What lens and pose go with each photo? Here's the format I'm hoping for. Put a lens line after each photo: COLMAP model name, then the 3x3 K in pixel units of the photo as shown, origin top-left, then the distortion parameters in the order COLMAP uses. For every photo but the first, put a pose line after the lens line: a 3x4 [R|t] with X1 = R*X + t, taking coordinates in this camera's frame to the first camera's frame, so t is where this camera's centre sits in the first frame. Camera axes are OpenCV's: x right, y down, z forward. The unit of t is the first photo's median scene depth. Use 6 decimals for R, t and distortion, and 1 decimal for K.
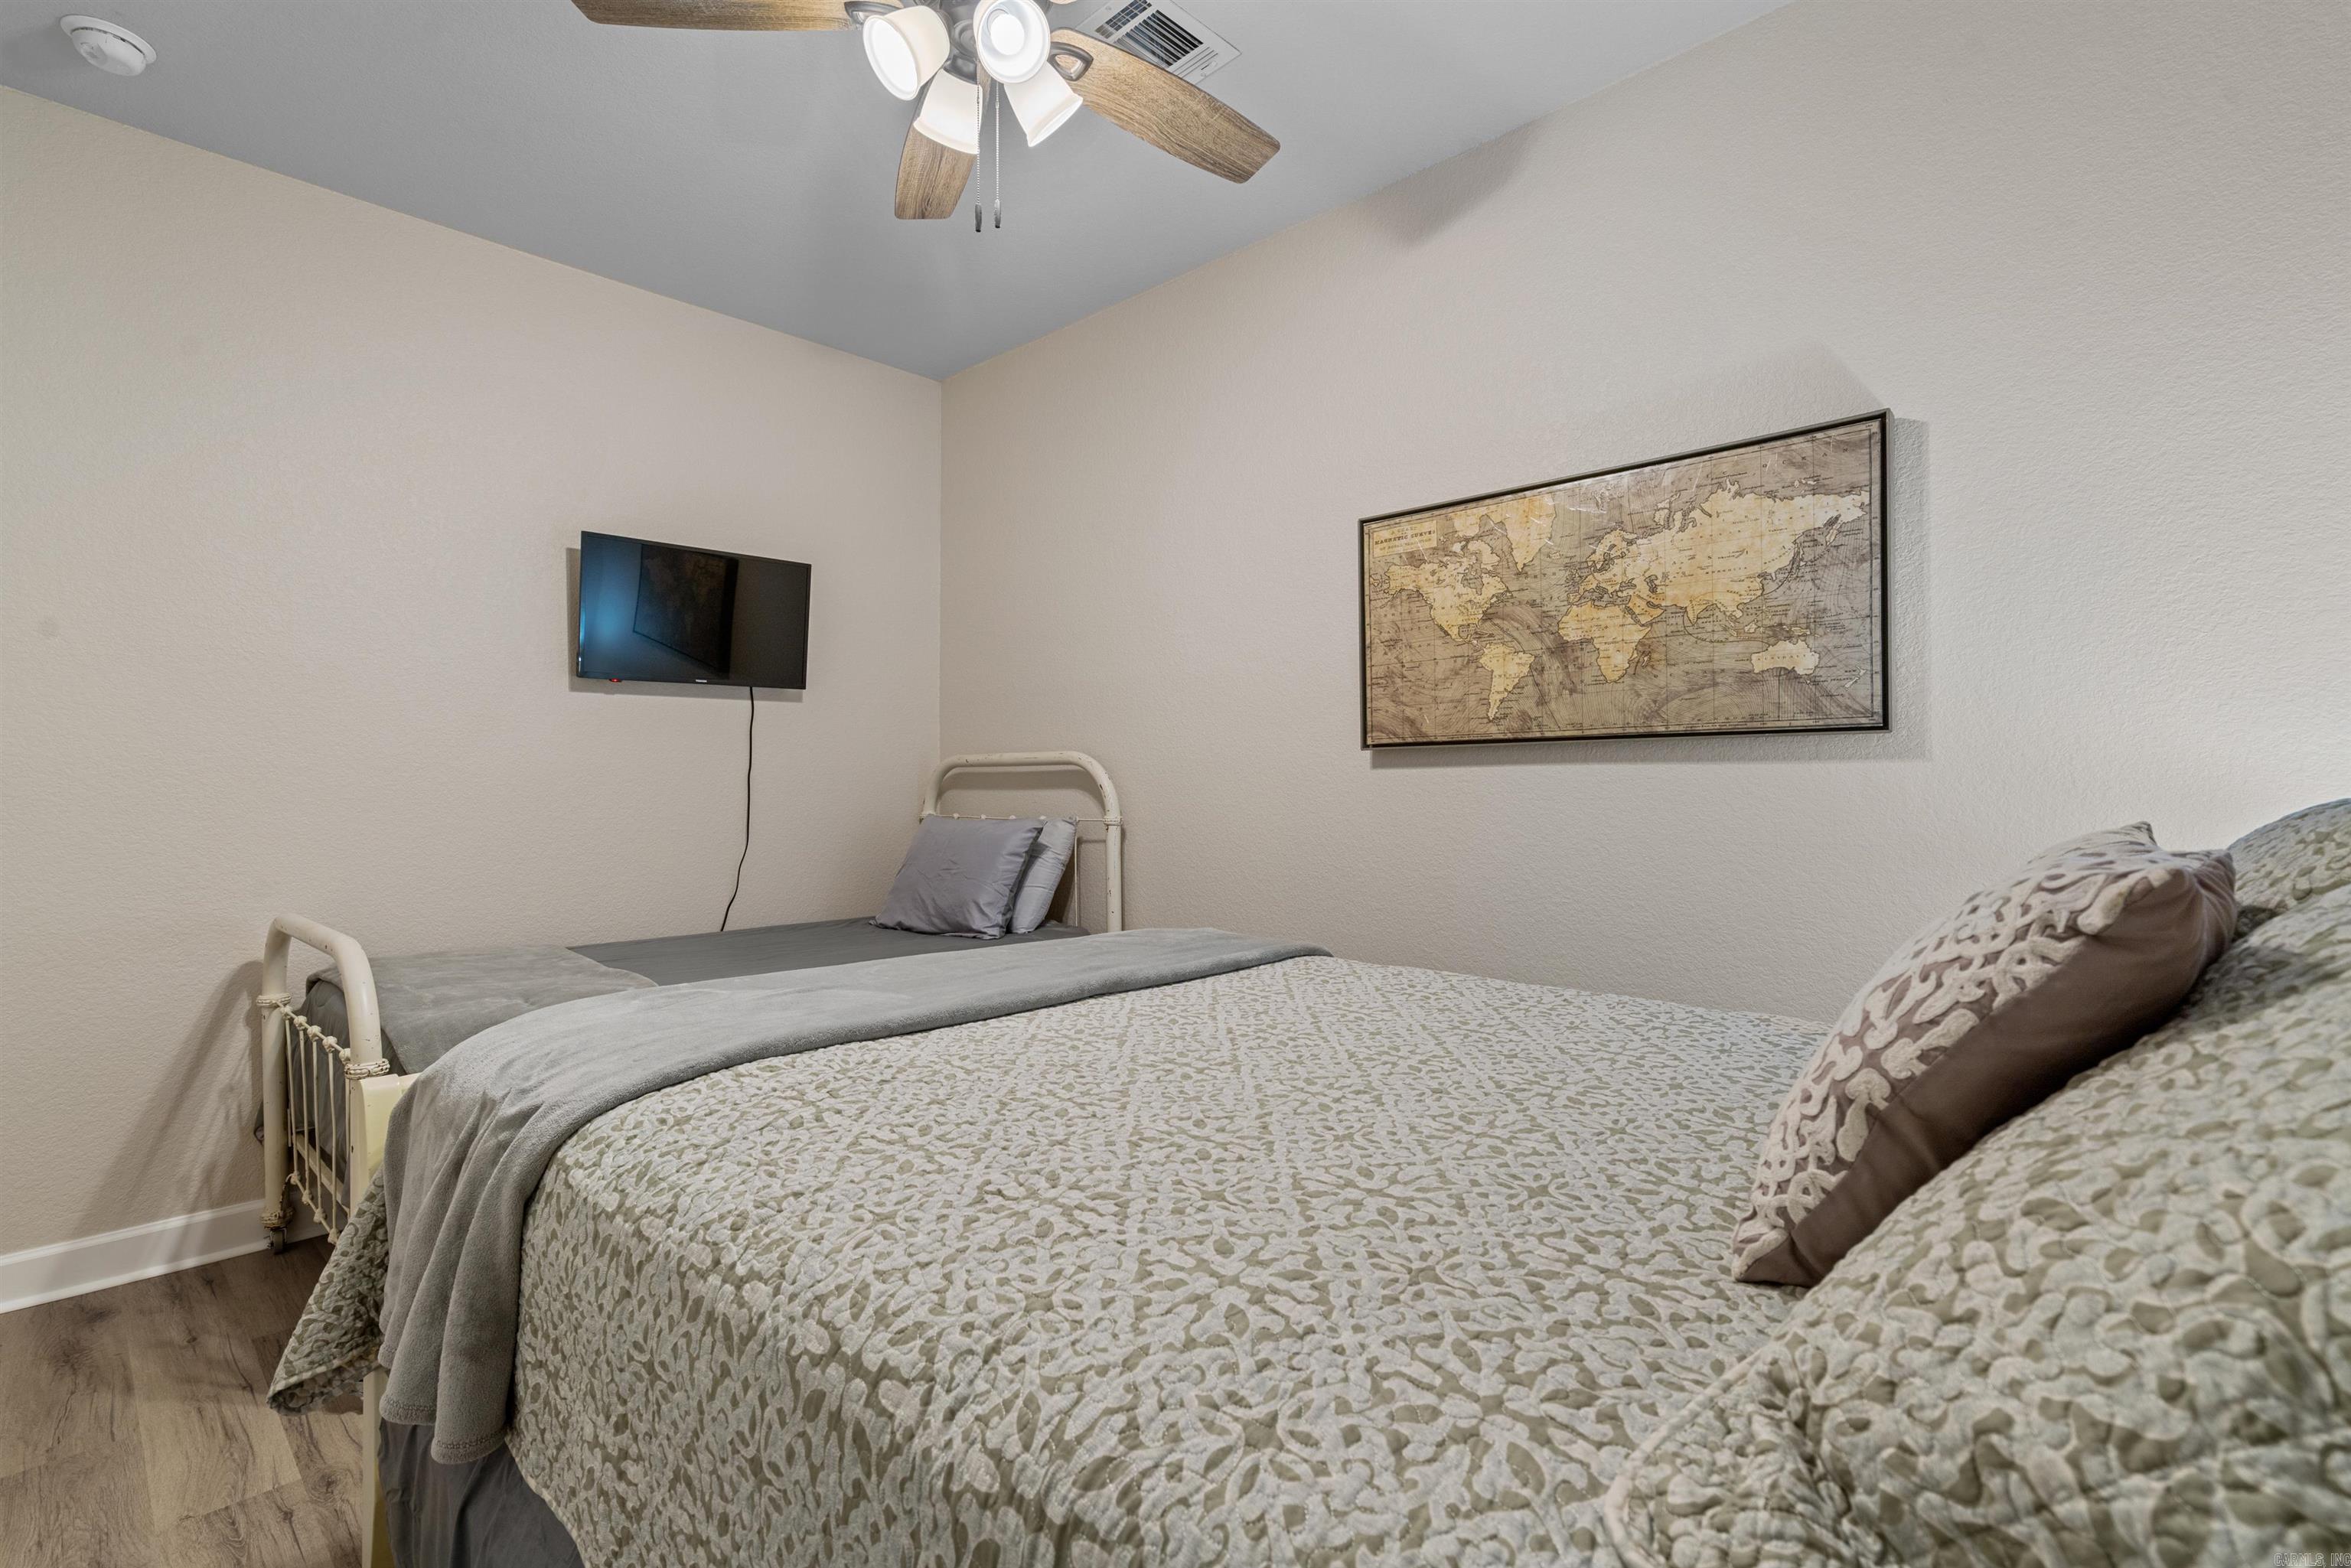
lens RADIAL K [[1070.9, 0, 1171.6], [0, 1070.9, 790.5], [0, 0, 1]] dist [-0.005398, 0.005831]
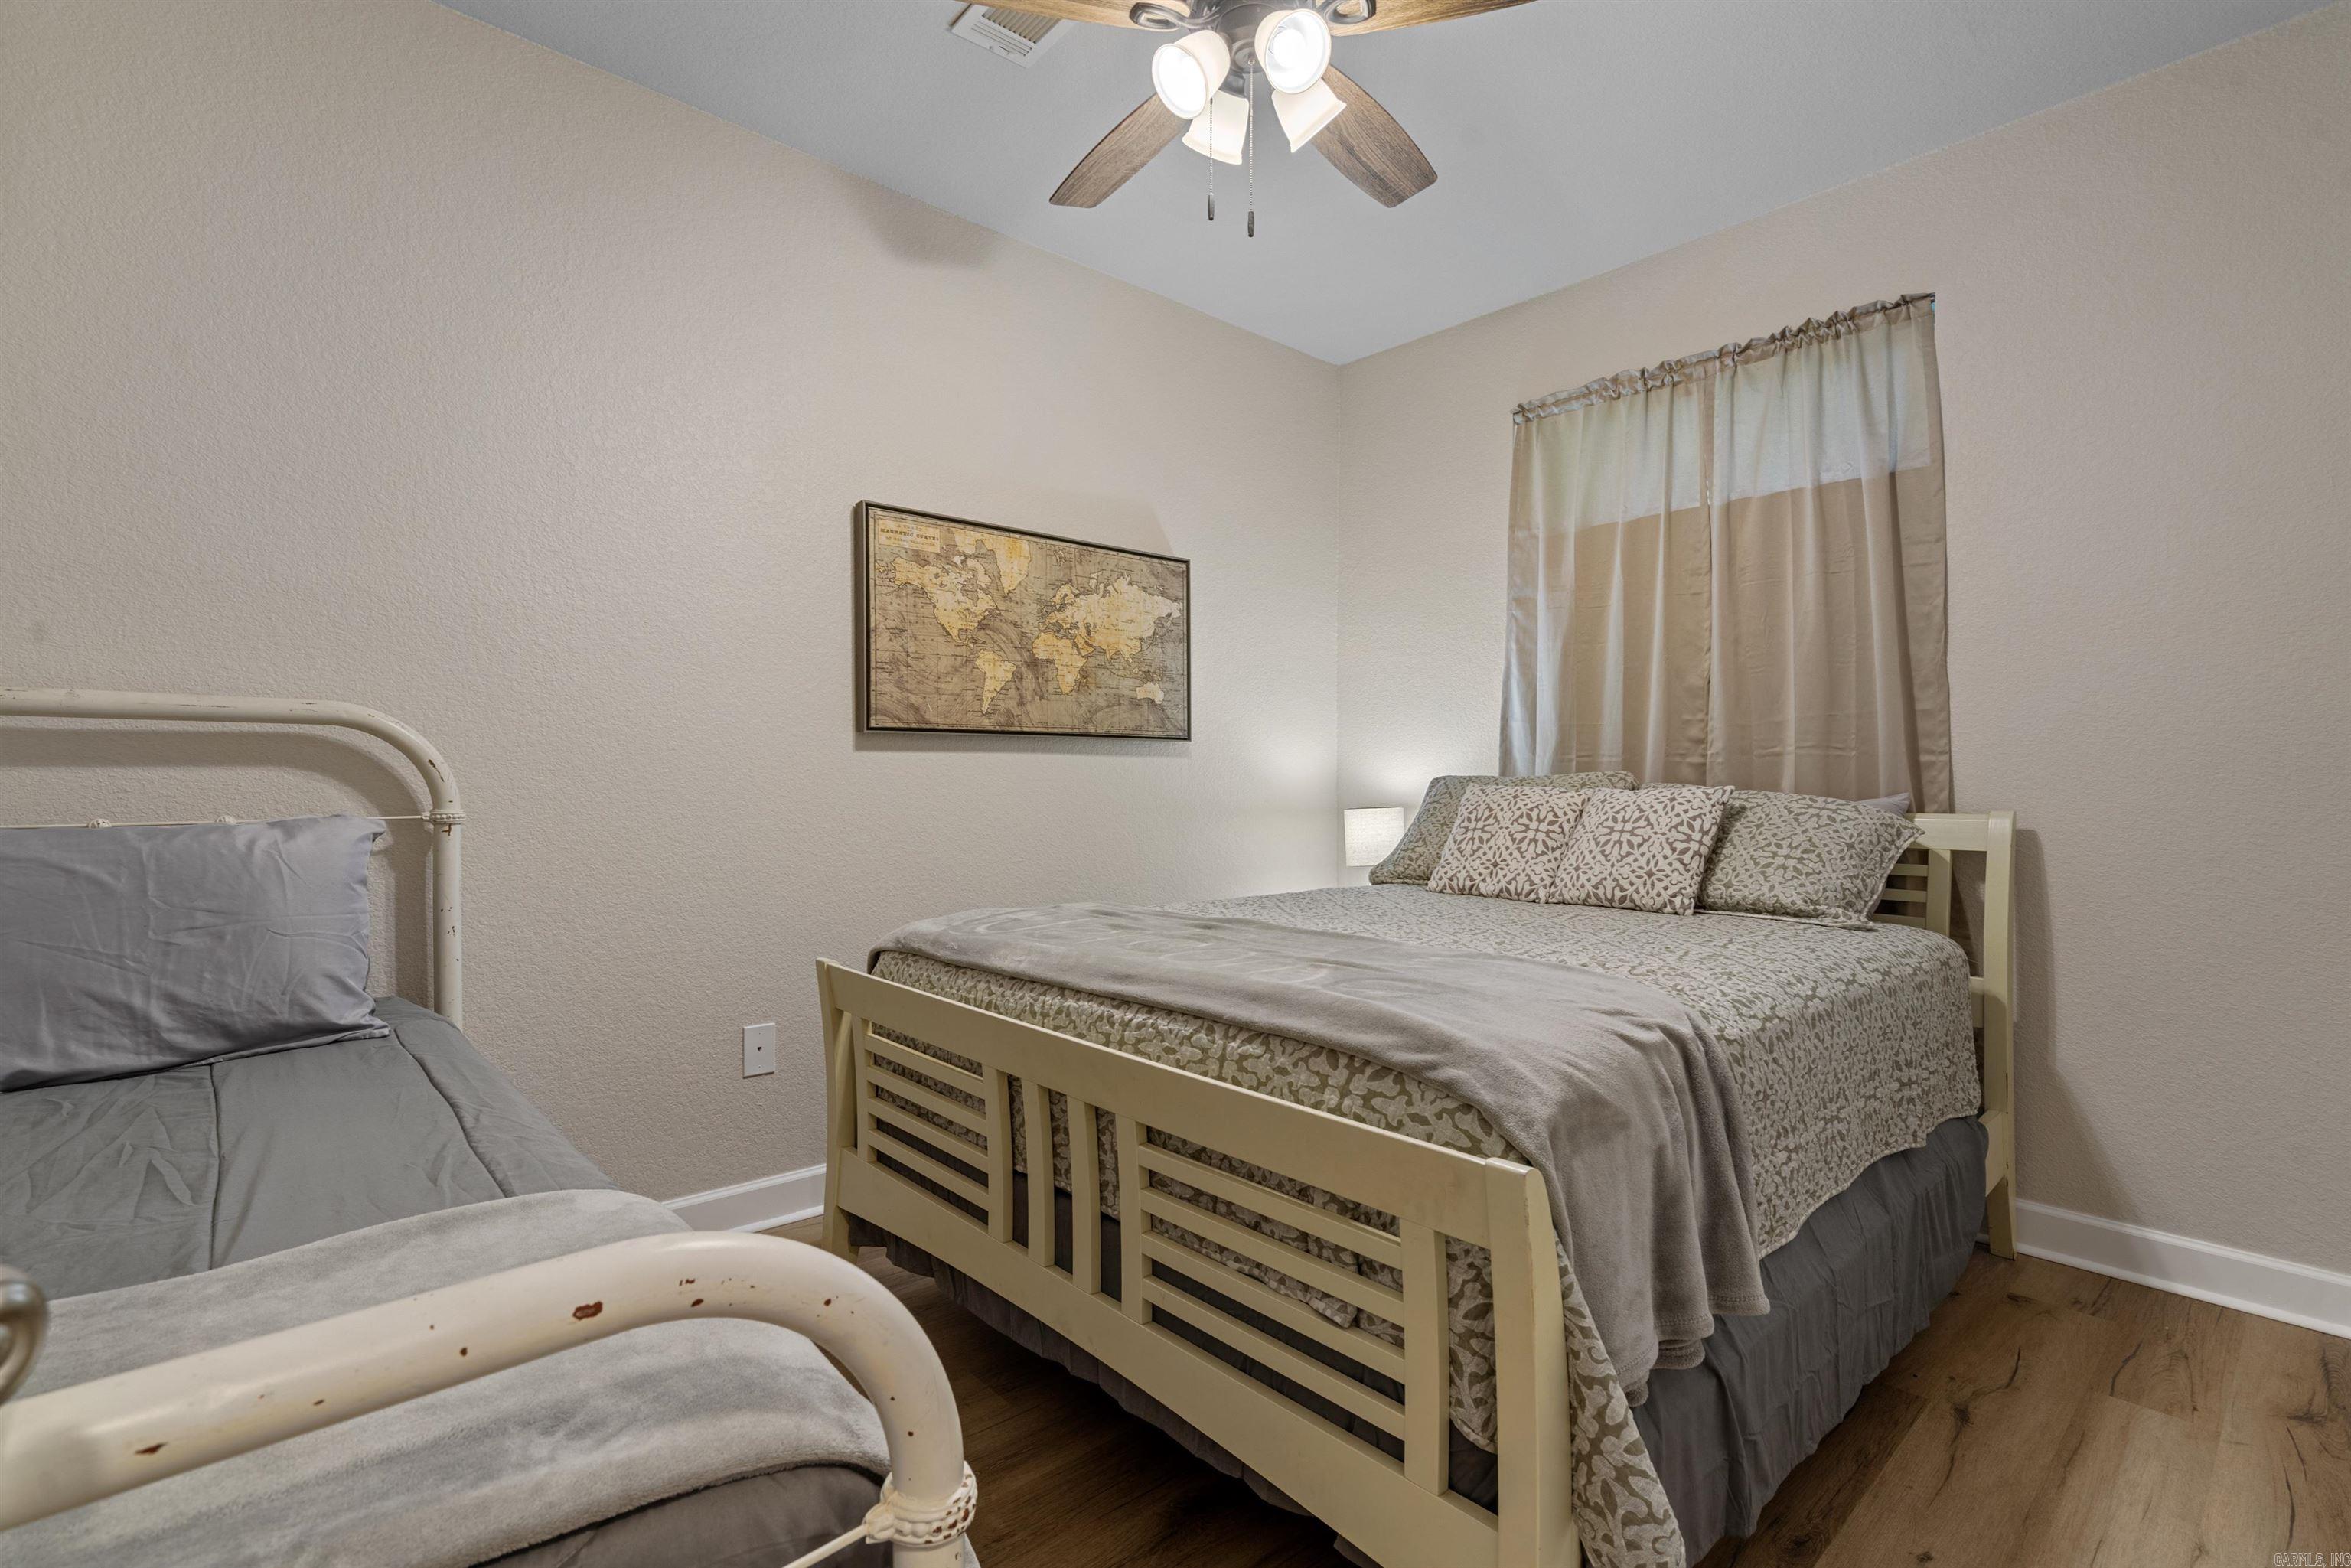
lens RADIAL K [[1070.9, 0, 1170.2], [0, 1070.9, 779.5], [0, 0, 1]] dist [-0.005398, 0.005831]
pose [[0.089867, 0.006927, 0.995930, -0.890063], [0.004799, 0.999961, -0.007388, 0.017107], [-0.995942, 0.005444, 0.089830, 0.708219]]
